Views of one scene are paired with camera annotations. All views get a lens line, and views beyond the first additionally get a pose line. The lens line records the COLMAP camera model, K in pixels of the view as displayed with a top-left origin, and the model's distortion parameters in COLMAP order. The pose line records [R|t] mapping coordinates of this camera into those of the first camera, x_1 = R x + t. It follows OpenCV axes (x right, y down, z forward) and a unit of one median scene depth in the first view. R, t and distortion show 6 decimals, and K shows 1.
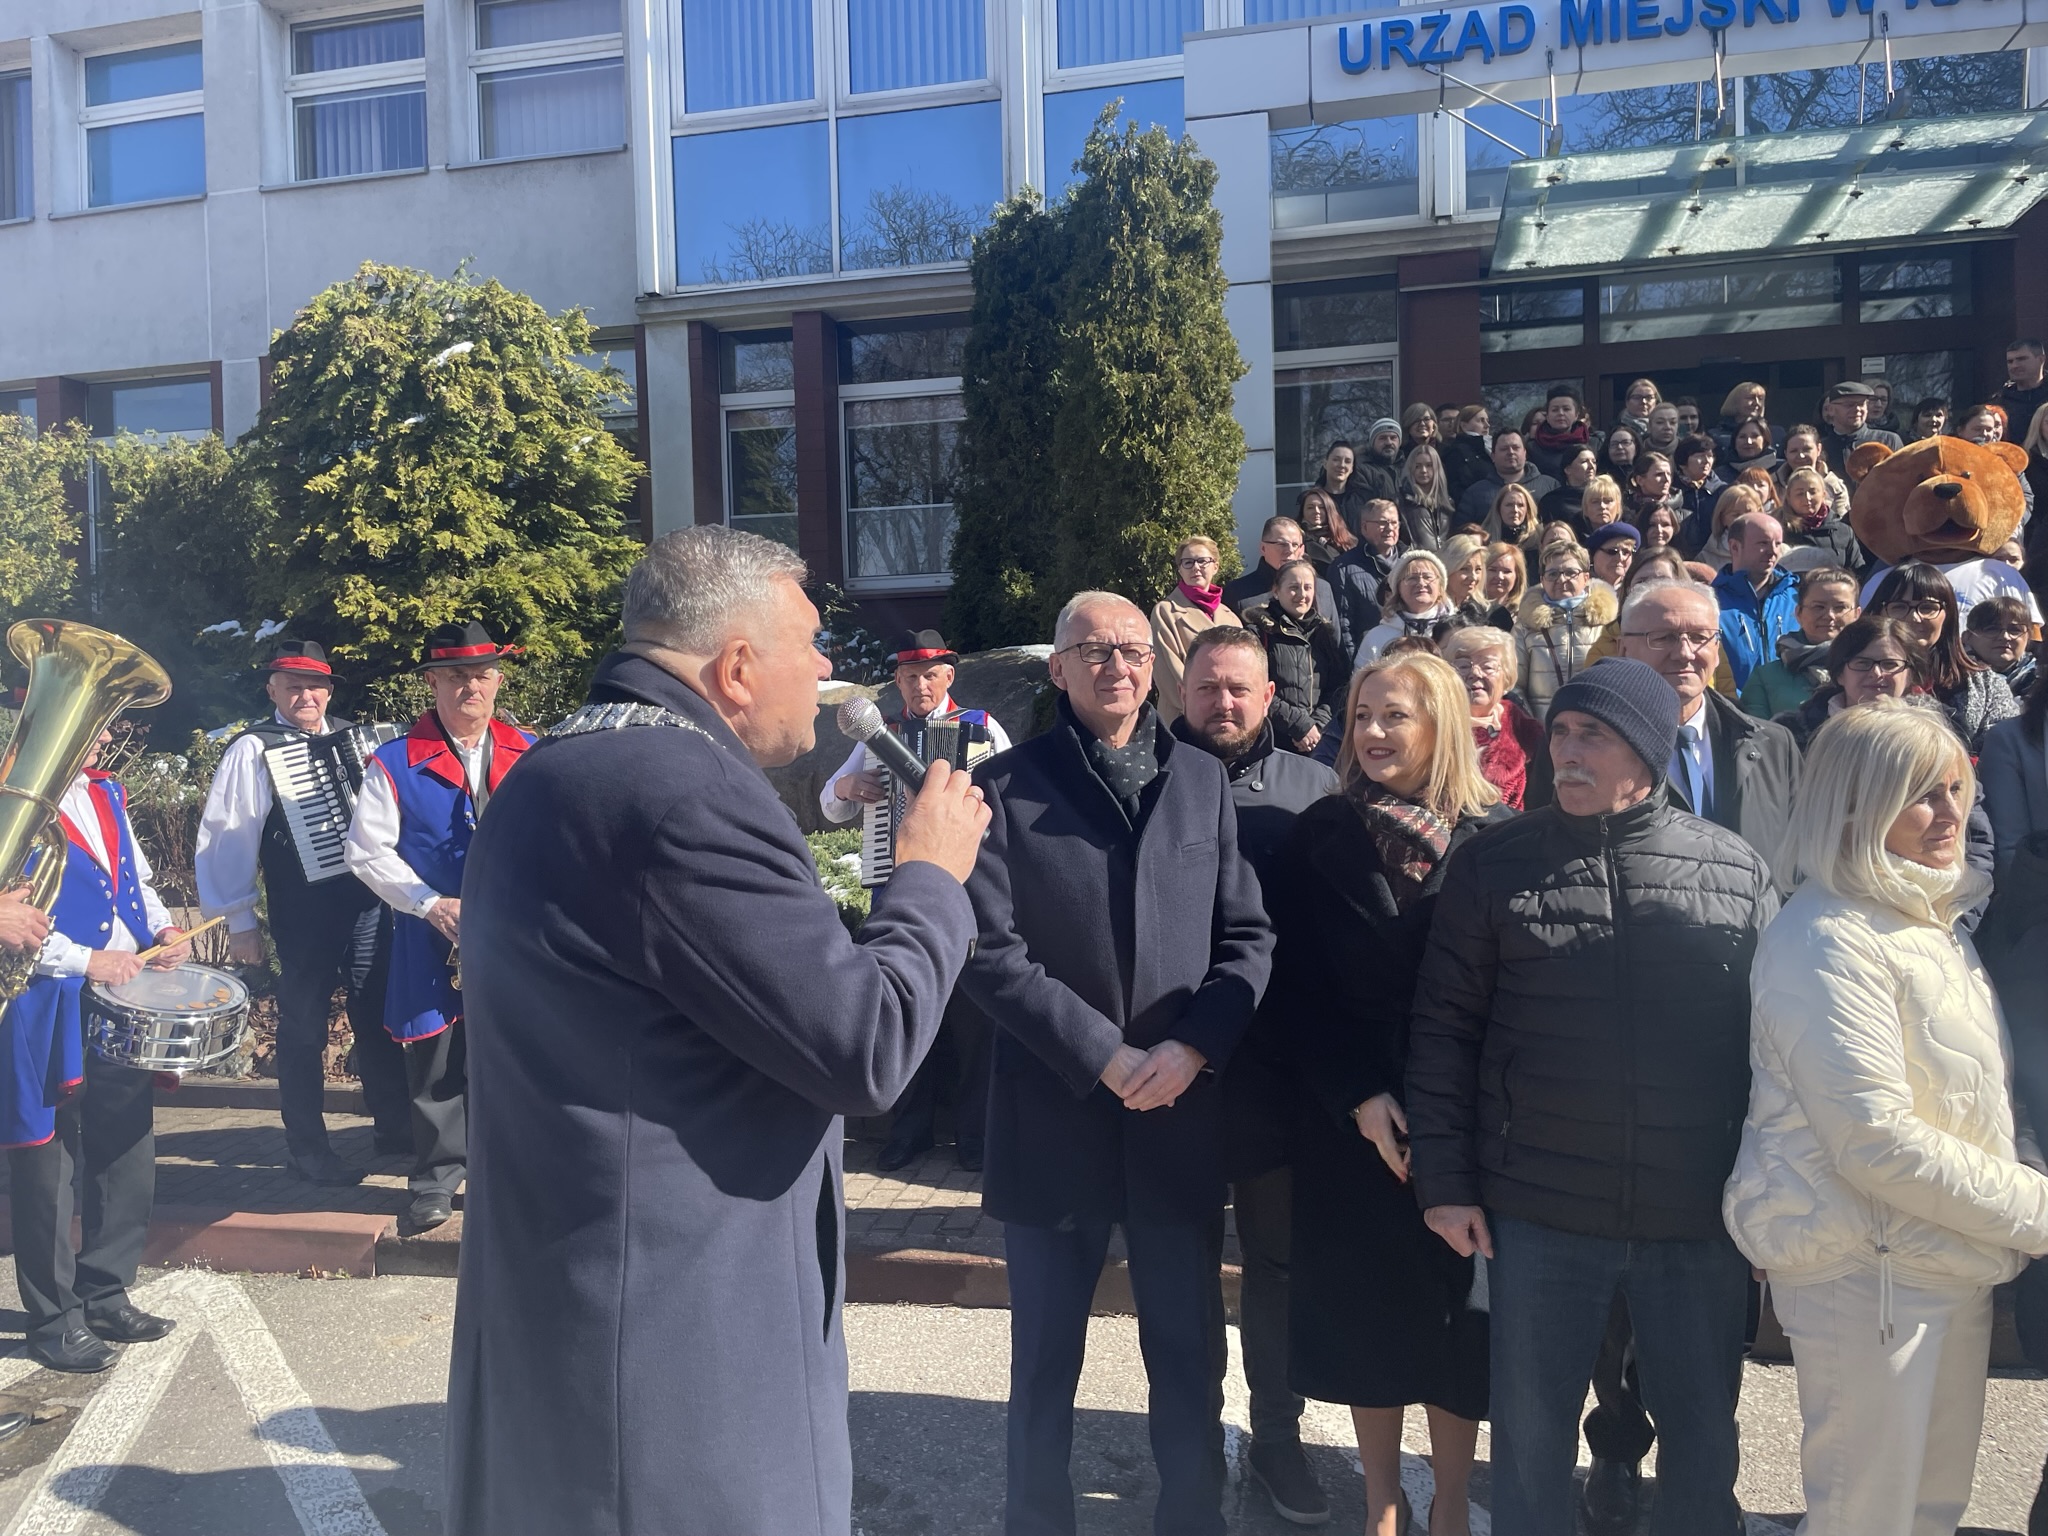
lens RADIAL K [[1559.8, 0, 1016.3], [0, 1559.8, 768.8], [0, 0, 1]] dist [0.082720, -0.114507]
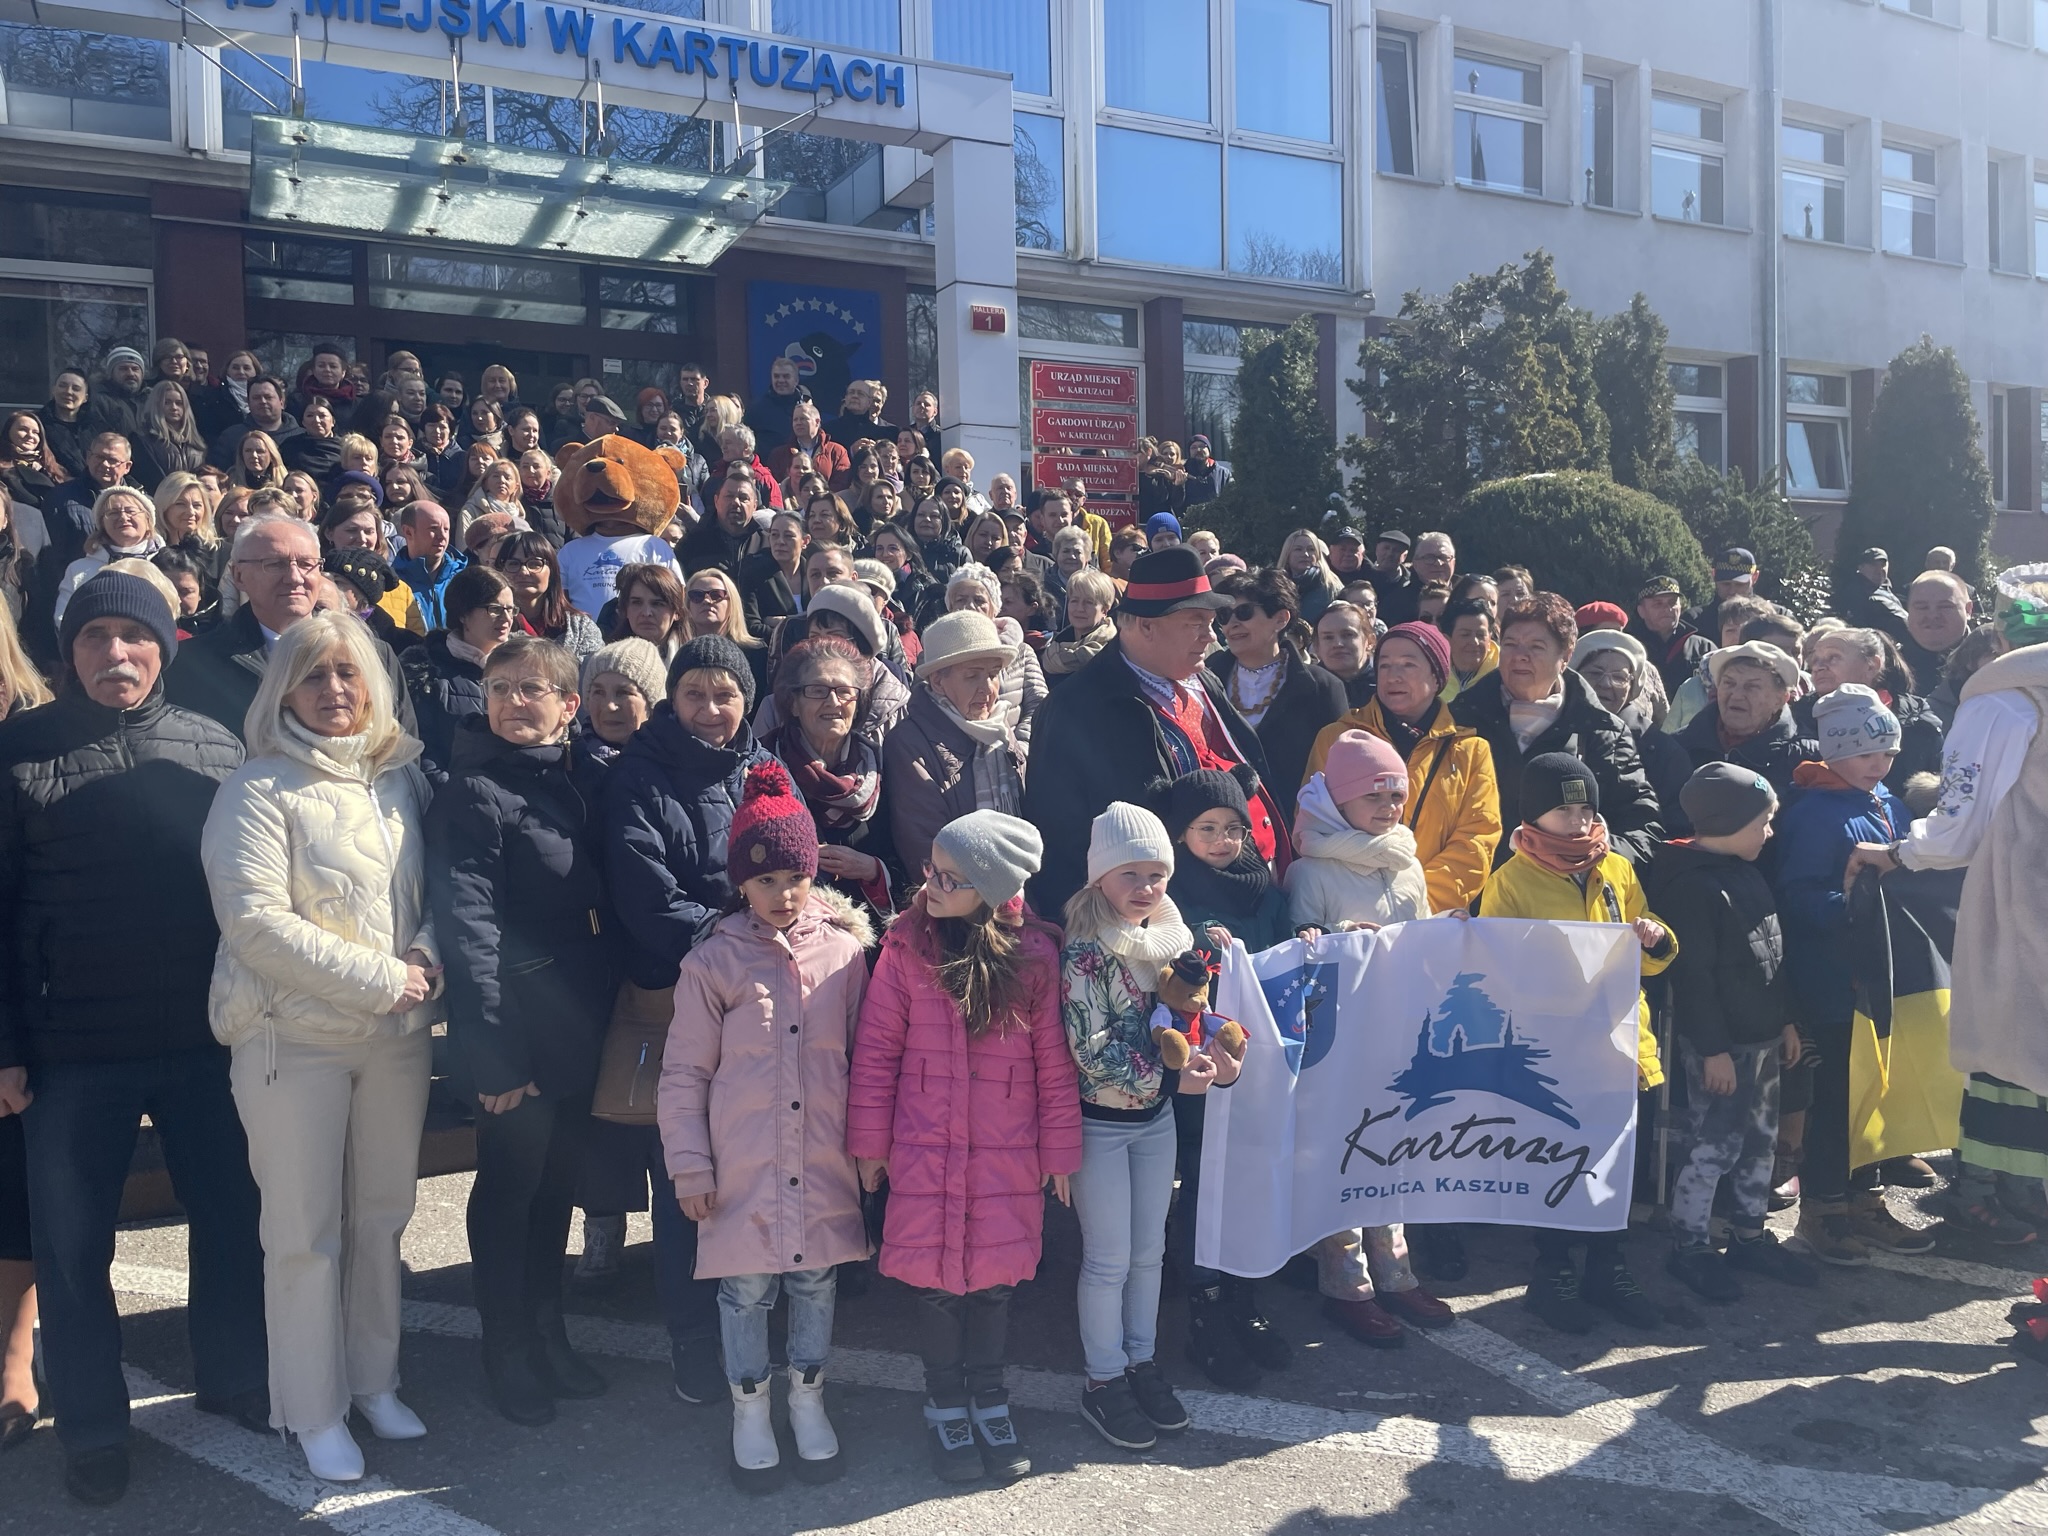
lens RADIAL K [[1553.7, 0, 1017.7], [0, 1553.7, 739.9], [0, 0, 1]] dist [0.088536, -0.127432]
pose [[0.765948, -0.016461, 0.642691, 0.028172], [0.013127, 0.999864, 0.009966, 0.012360], [-0.642768, 0.000803, 0.766060, -0.076934]]
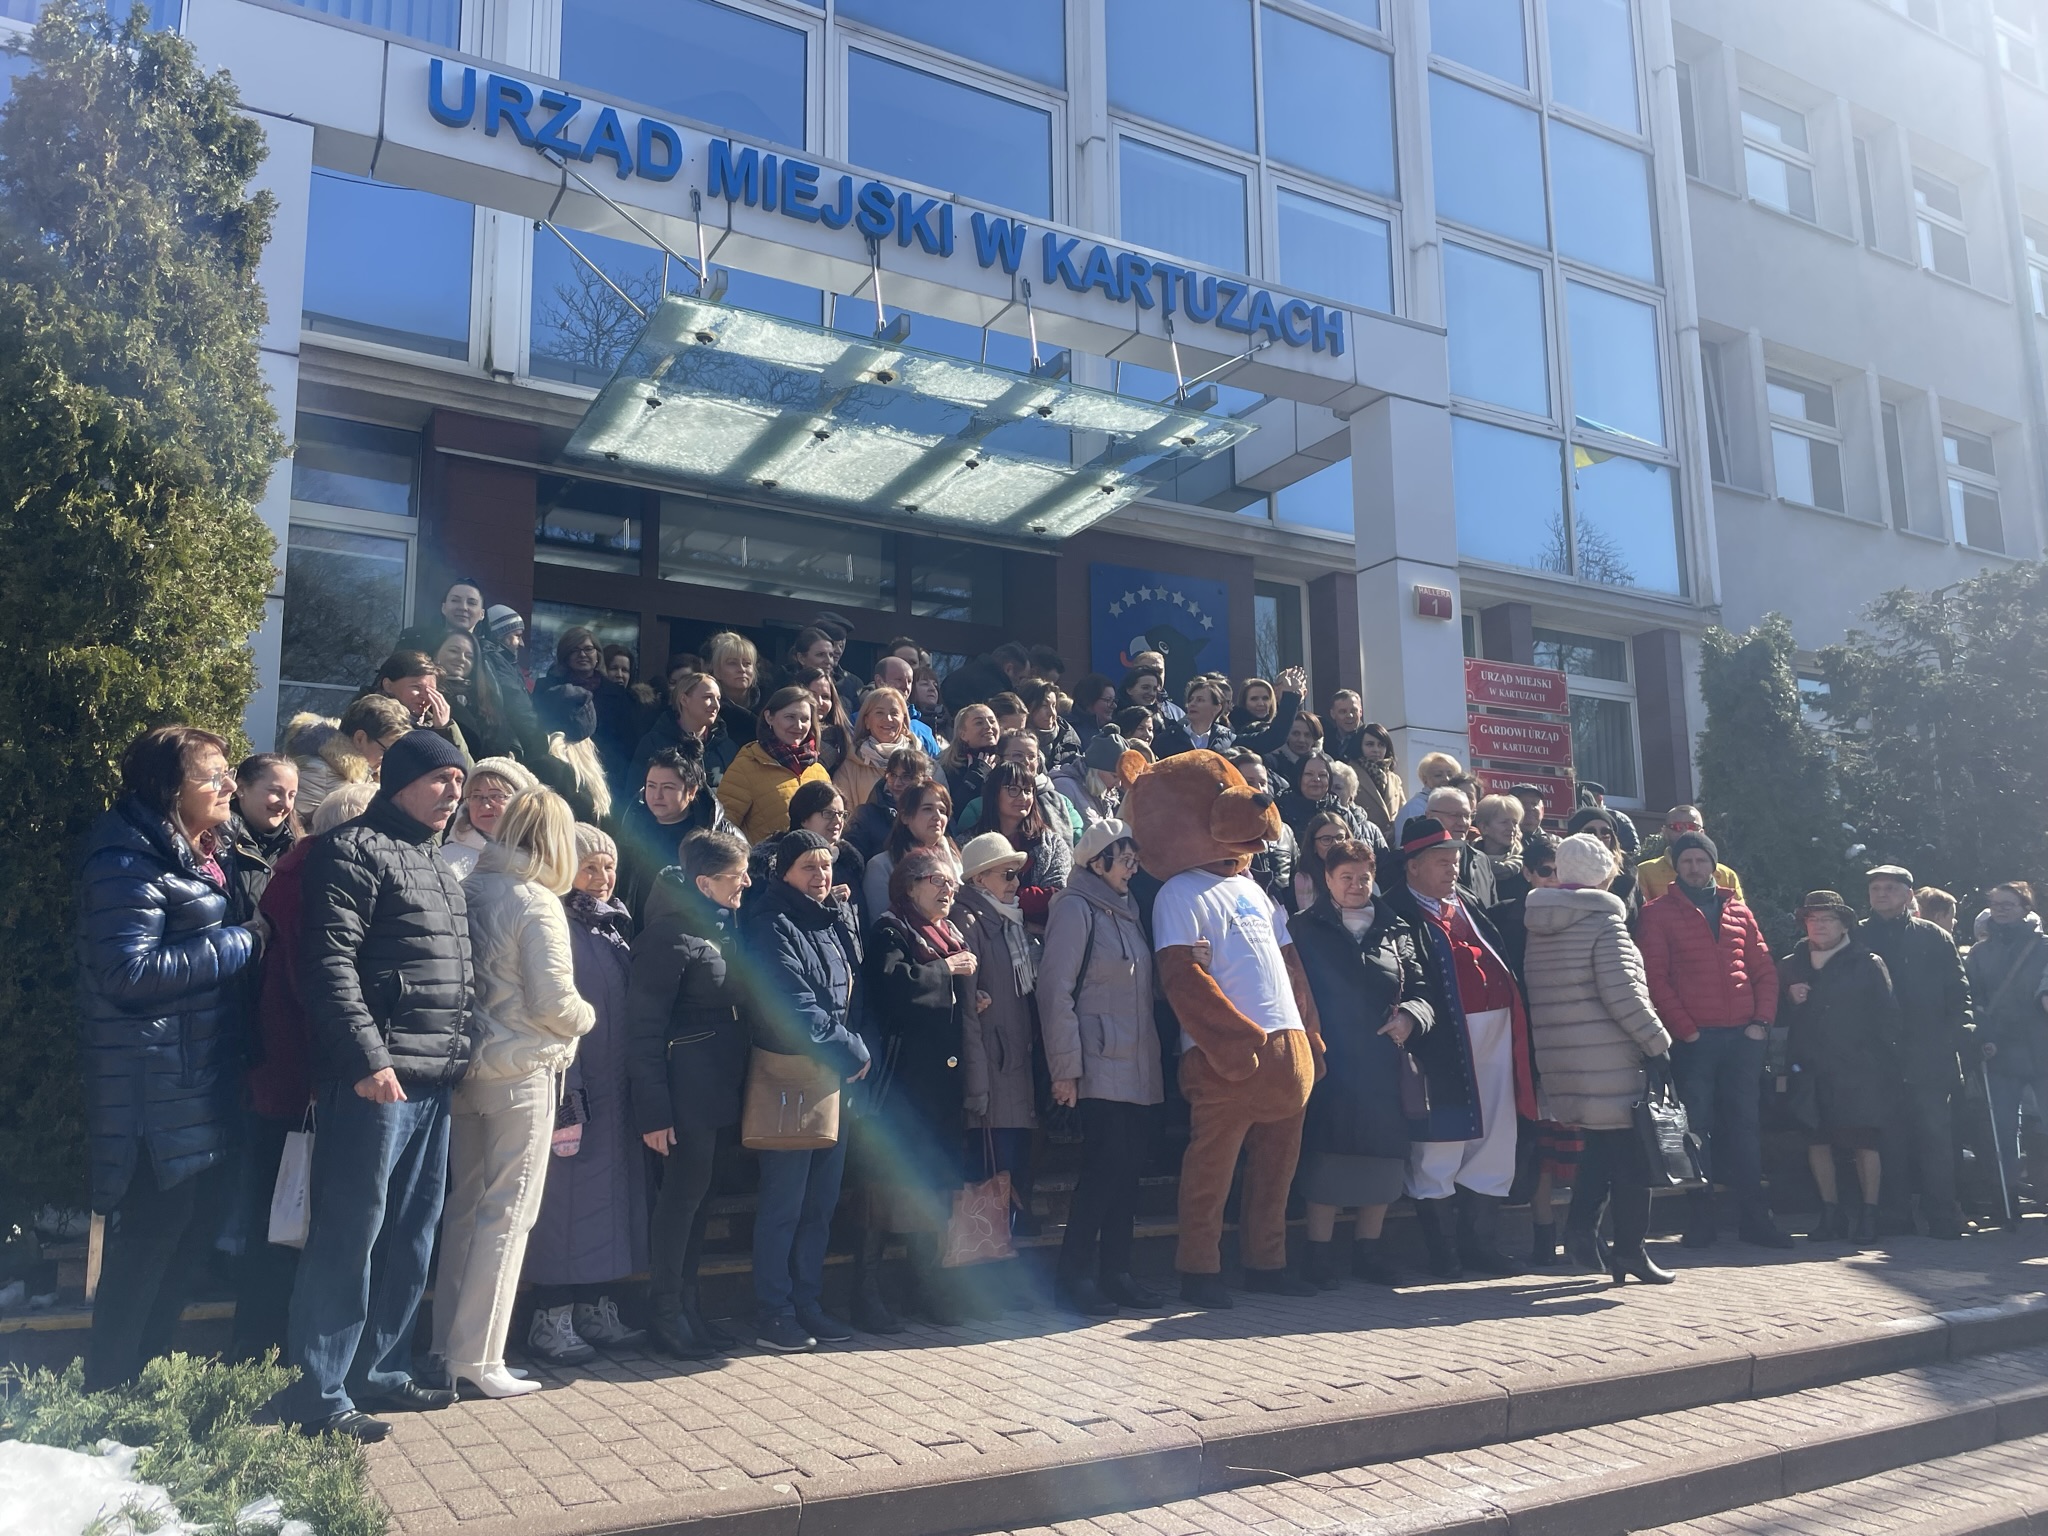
lens RADIAL K [[1559.8, 0, 1016.3], [0, 1559.8, 768.8], [0, 0, 1]] dist [0.082720, -0.114507]
pose [[0.735142, 0.131062, 0.665123, -0.035367], [0.005939, 0.979851, -0.199644, -0.003426], [-0.677887, 0.150717, 0.719551, 0.321331]]
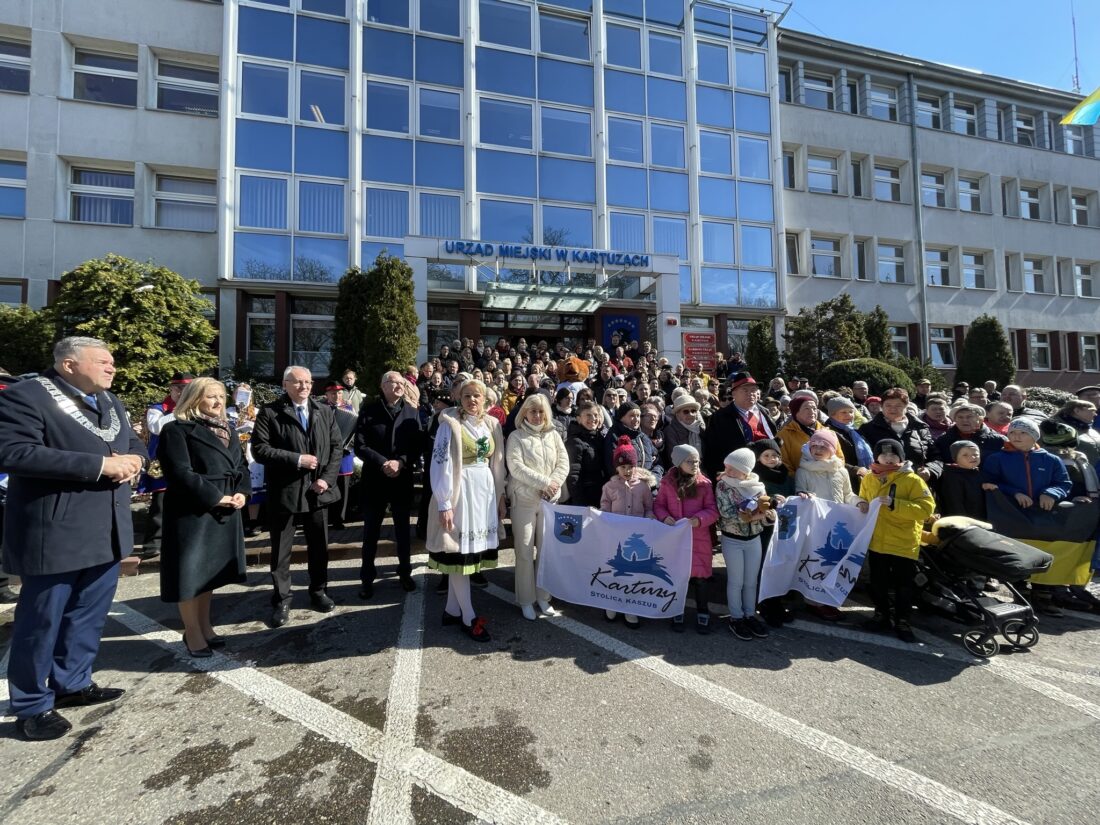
lens RADIAL K [[445.2, 0, 551.3], [0, 445.2, 411.4], [0, 0, 1]] dist [-0.003062, -0.000237]
pose [[0.899958, 0.029191, 0.434999, -0.026047], [-0.000489, 0.997823, -0.065947, 0.024246], [-0.435977, 0.059137, 0.898013, -0.075068]]
